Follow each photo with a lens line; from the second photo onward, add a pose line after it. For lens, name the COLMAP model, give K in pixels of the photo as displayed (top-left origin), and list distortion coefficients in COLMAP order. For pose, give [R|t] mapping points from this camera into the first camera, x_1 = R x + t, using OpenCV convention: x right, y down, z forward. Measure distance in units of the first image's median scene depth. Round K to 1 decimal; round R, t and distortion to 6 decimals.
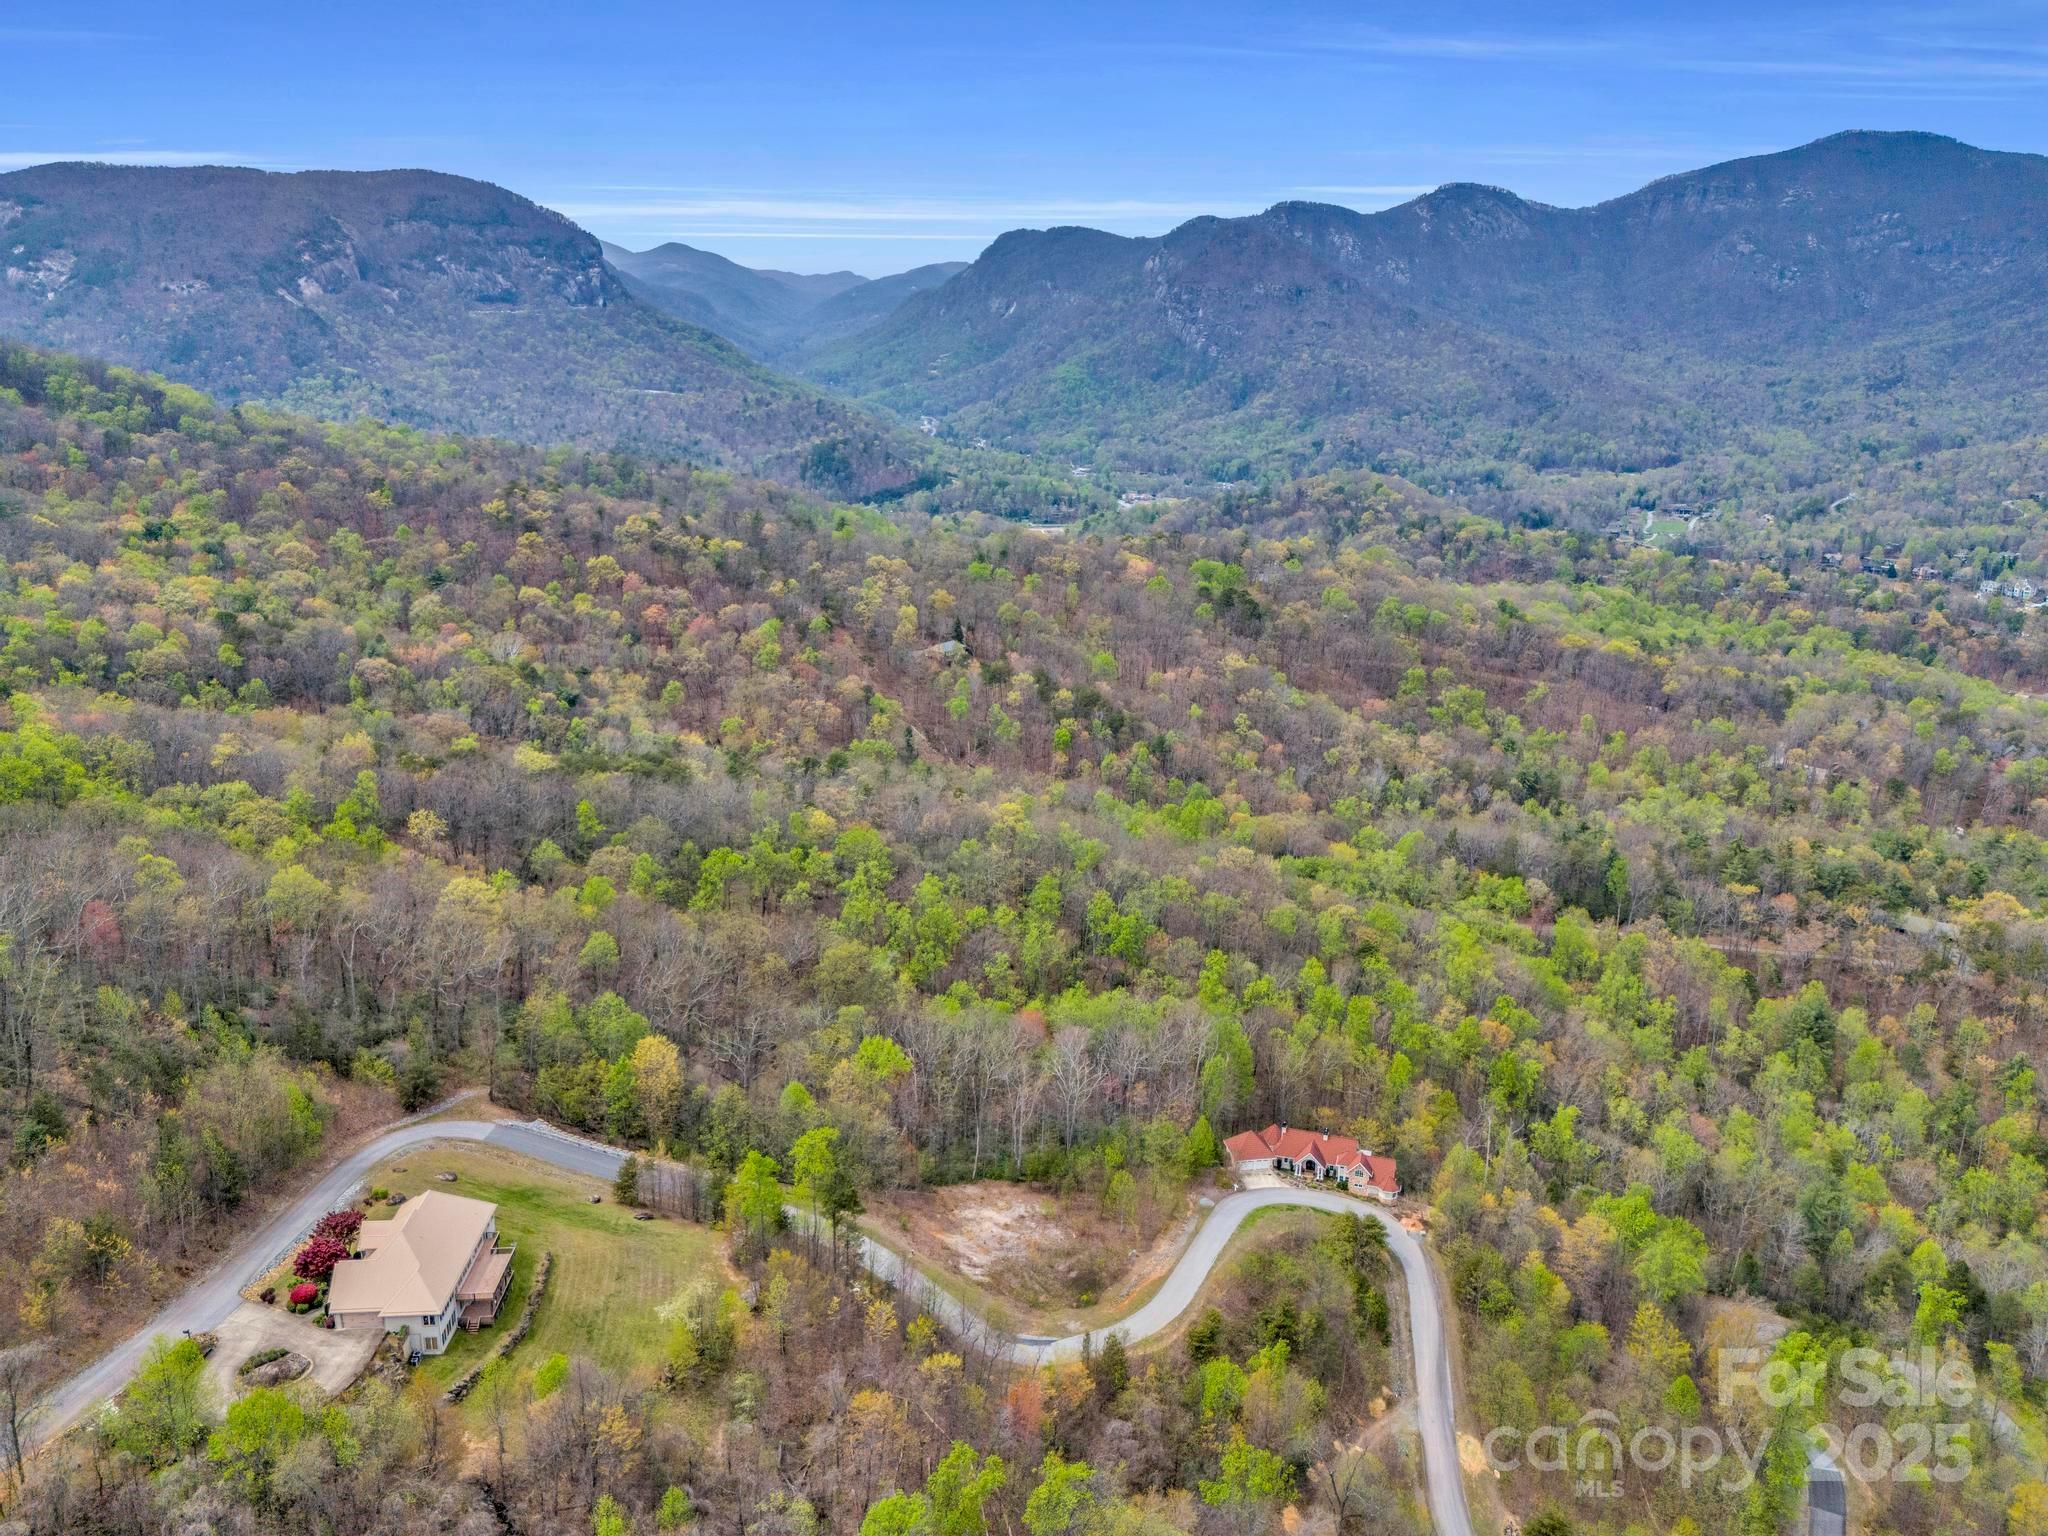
lens RADIAL K [[1504.0, 0, 1033.6], [0, 1504.0, 771.7], [0, 0, 1]] dist [0.076830, -0.077941]
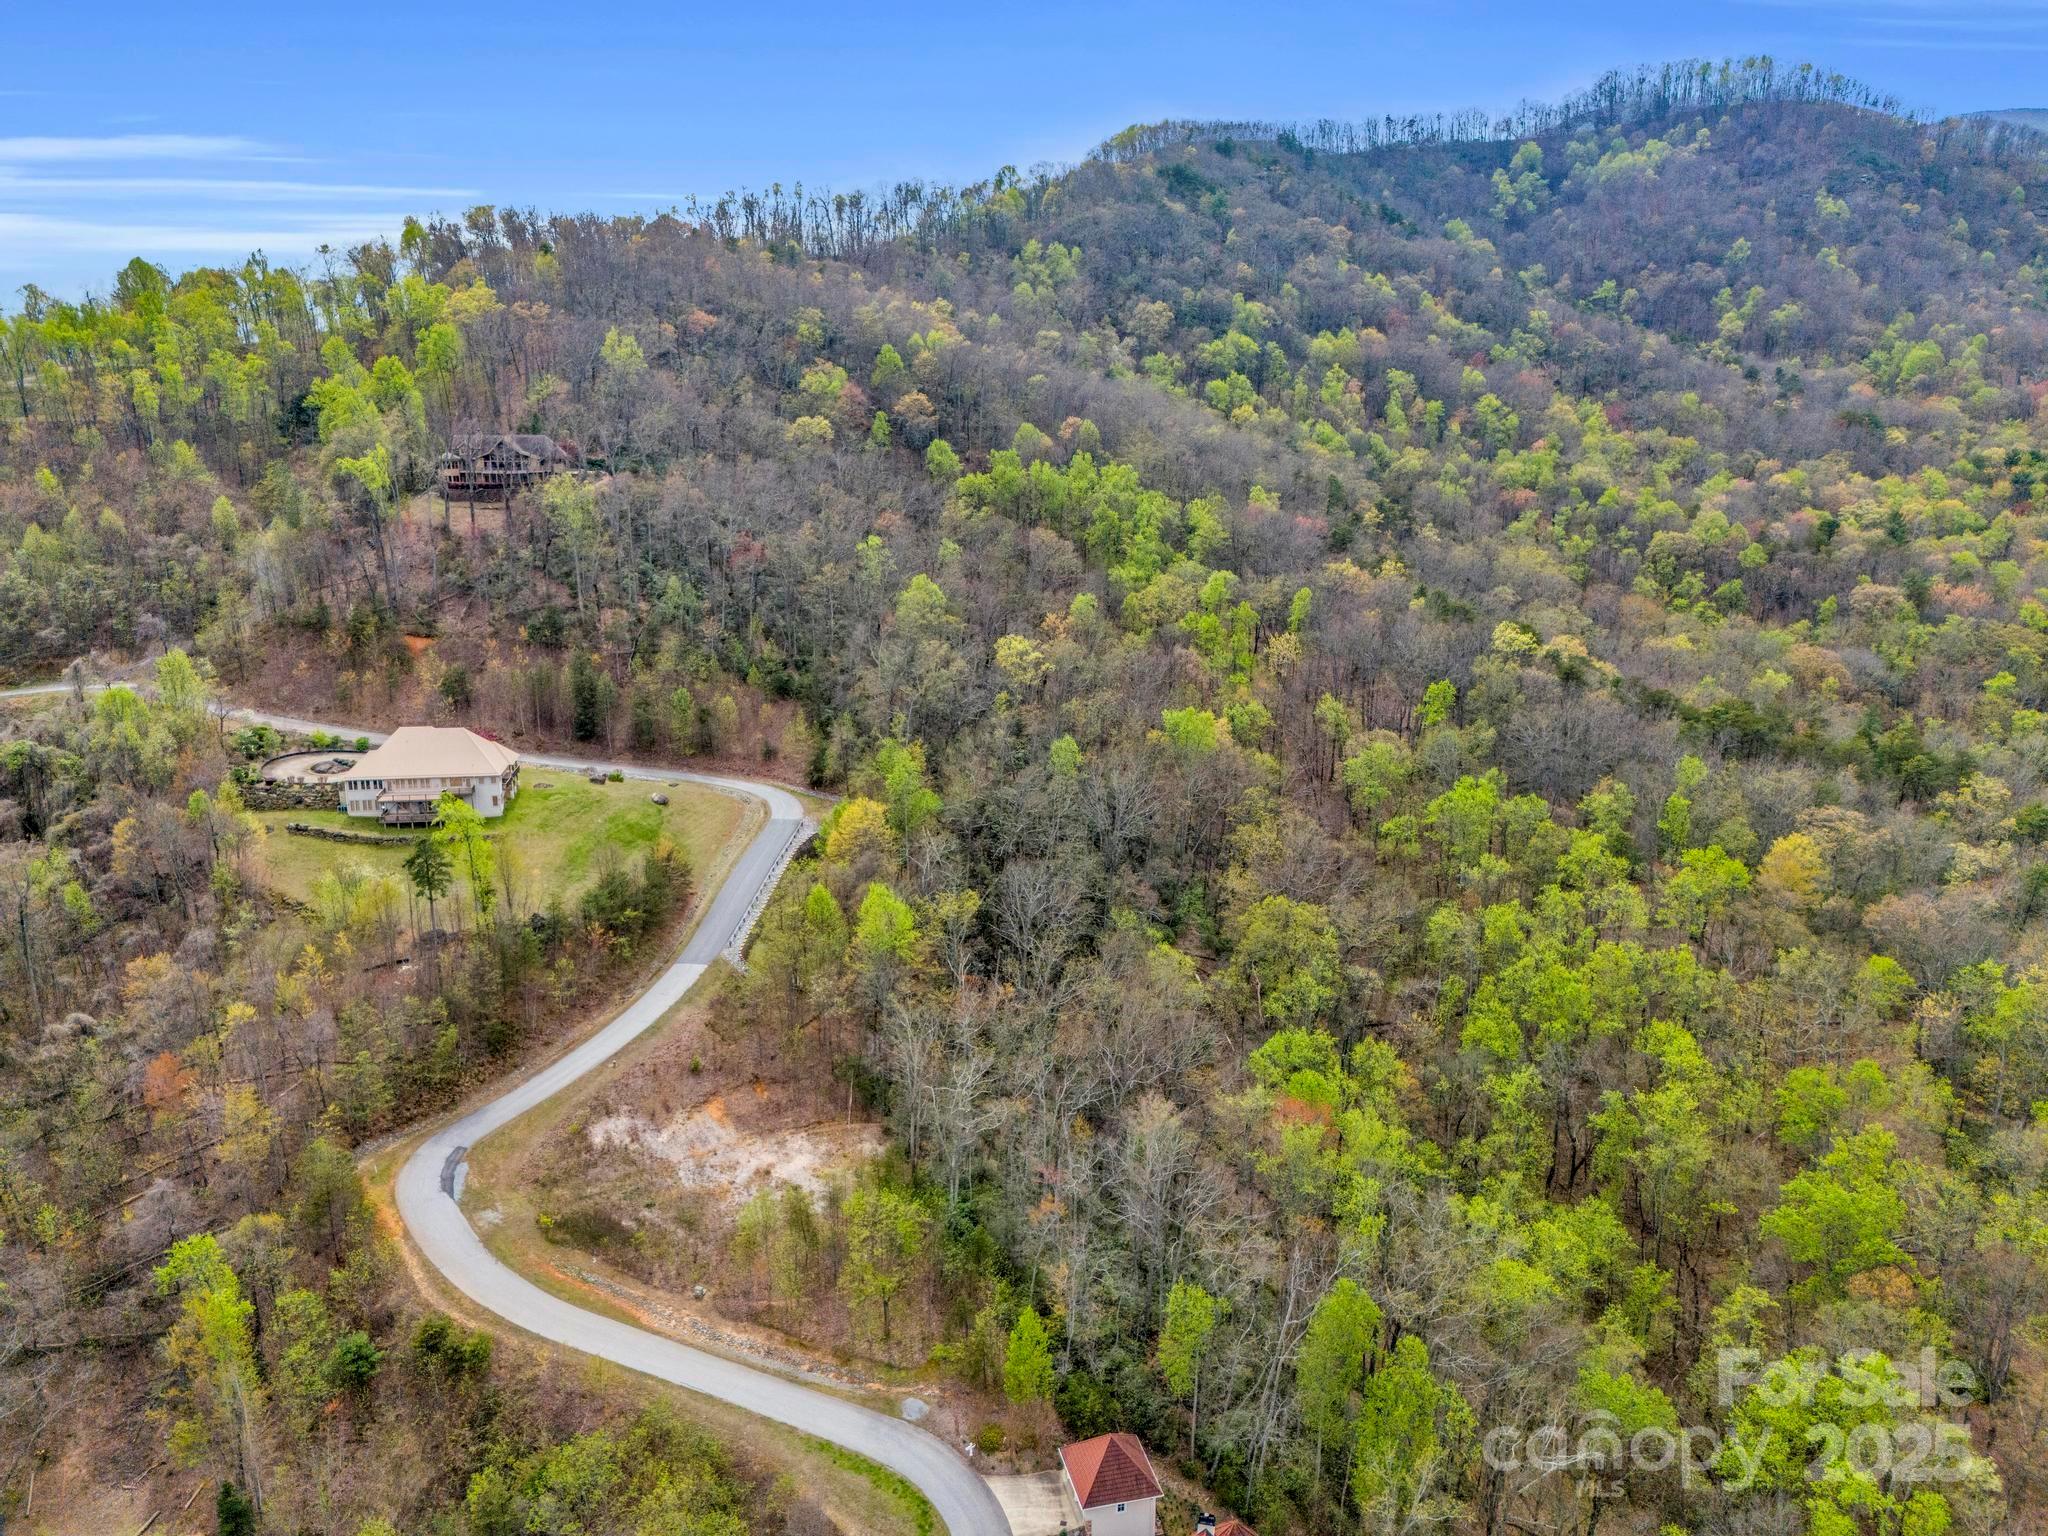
lens RADIAL K [[1491.1, 0, 1026.9], [0, 1491.1, 794.1], [0, 0, 1]] dist [0.070508, -0.071978]
pose [[0.076360, 0.263892, -0.961525, 0.062630], [-0.280029, 0.931203, 0.233331, -0.006653], [0.956950, 0.251438, 0.145004, 0.097127]]
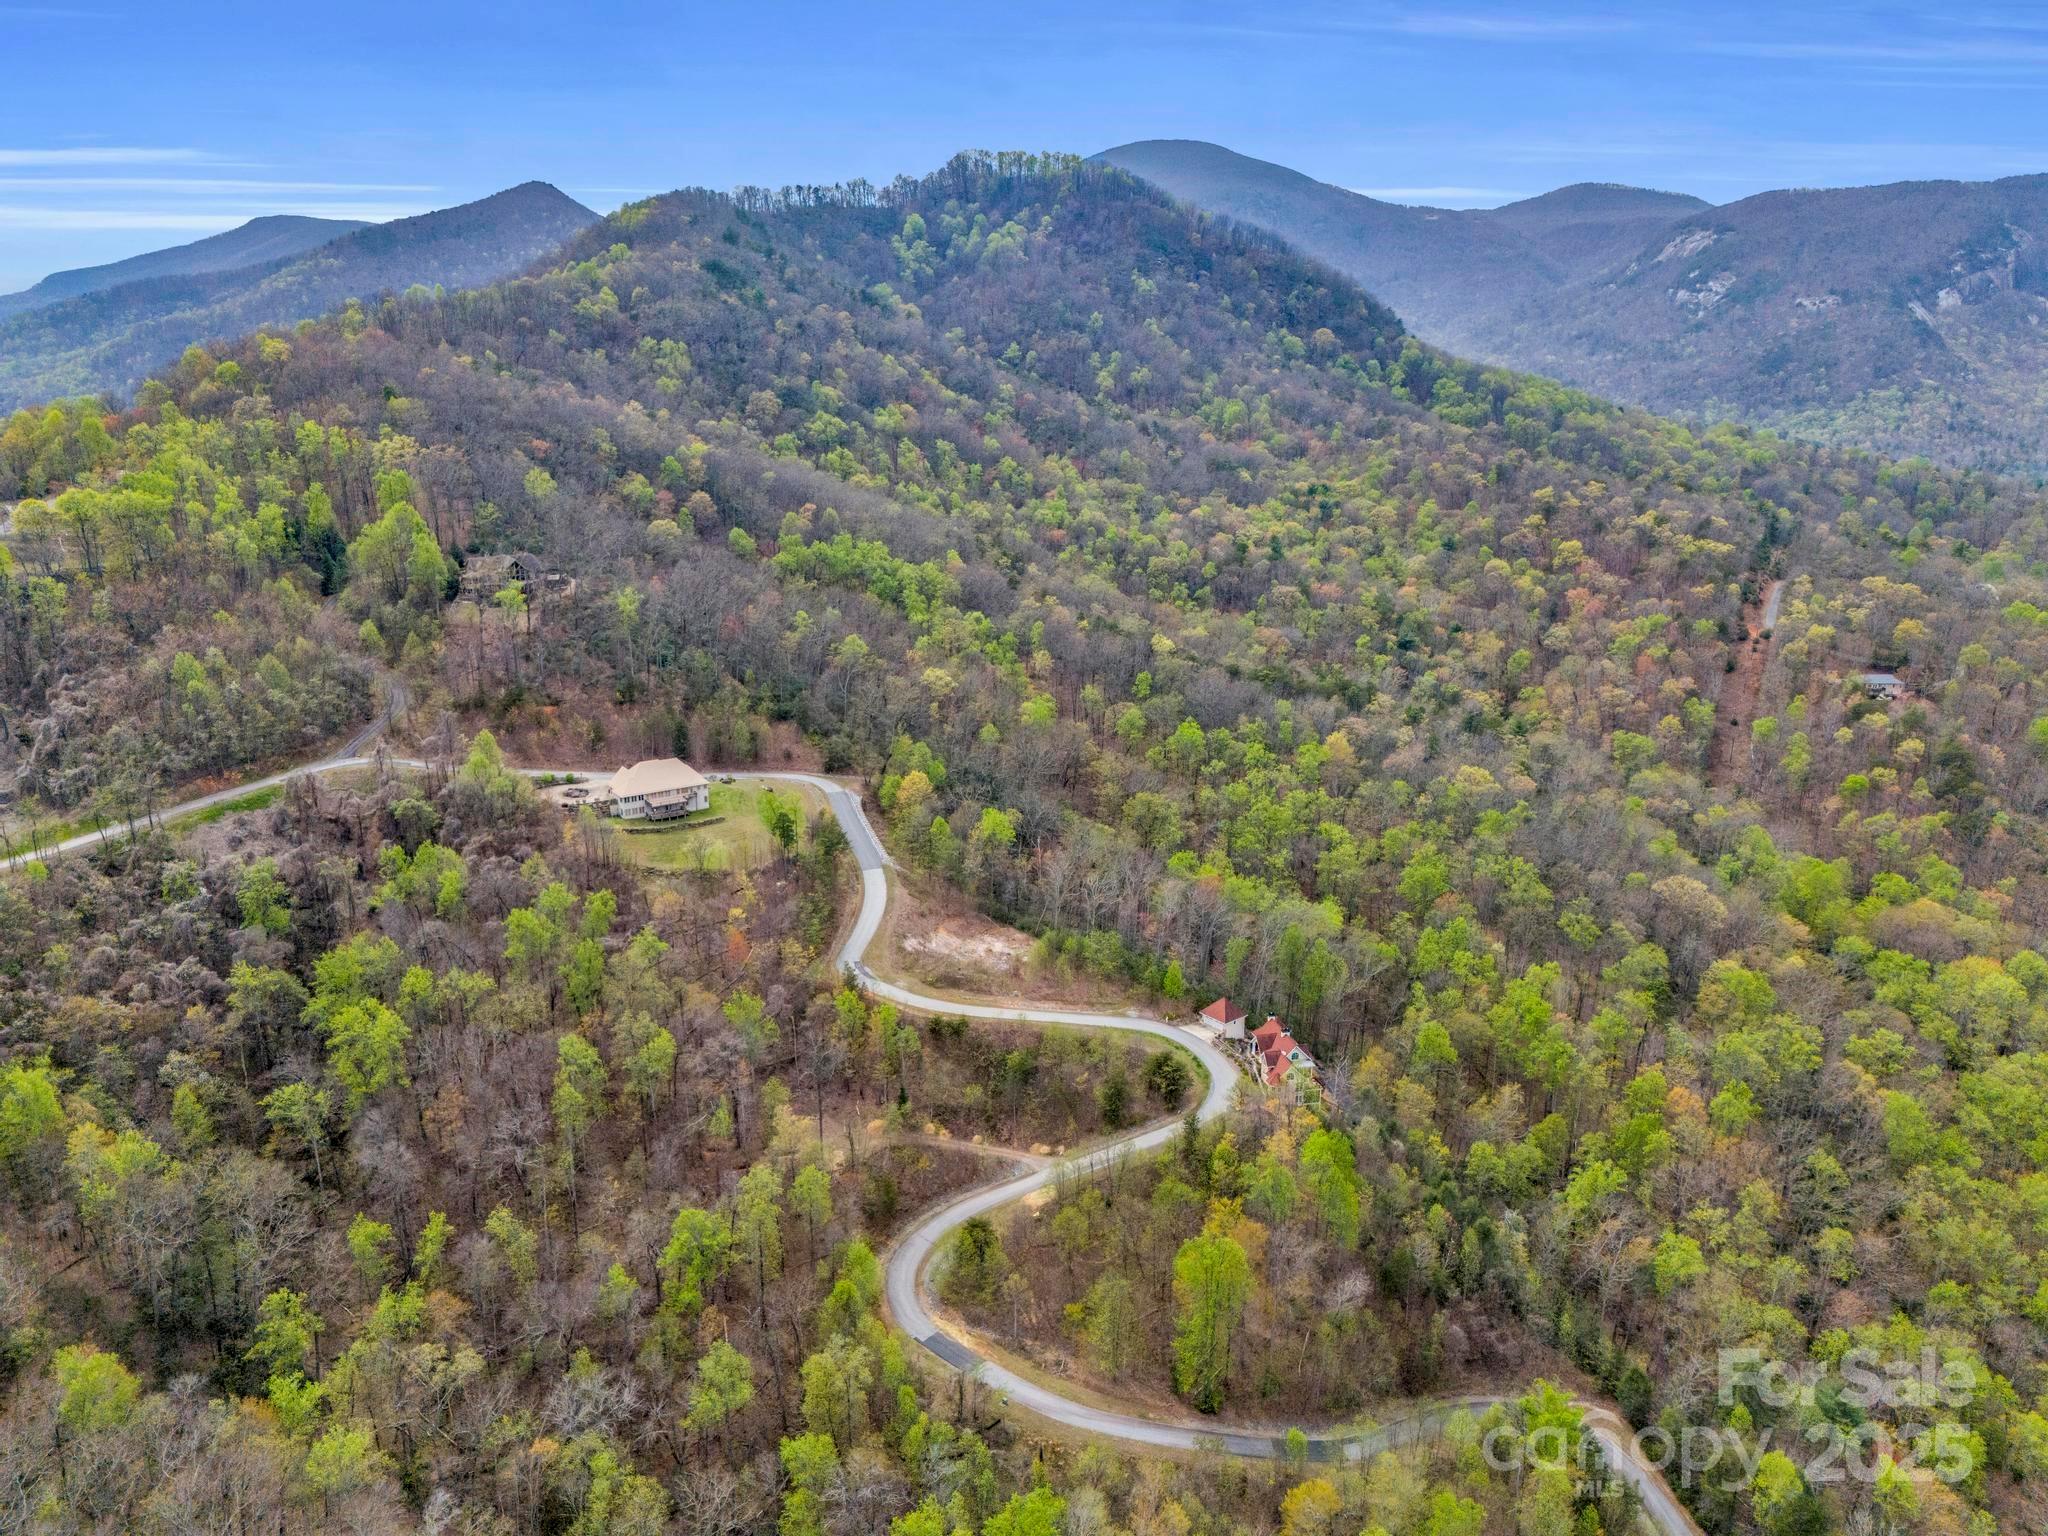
lens RADIAL K [[1496.6, 0, 1035.6], [0, 1496.6, 767.5], [0, 0, 1]] dist [0.133745, -0.153686]
pose [[0.514465, 0.229298, -0.826286, 0.115279], [-0.240062, 0.963568, 0.117927, -0.004951], [0.823223, 0.137690, 0.550768, 0.022050]]
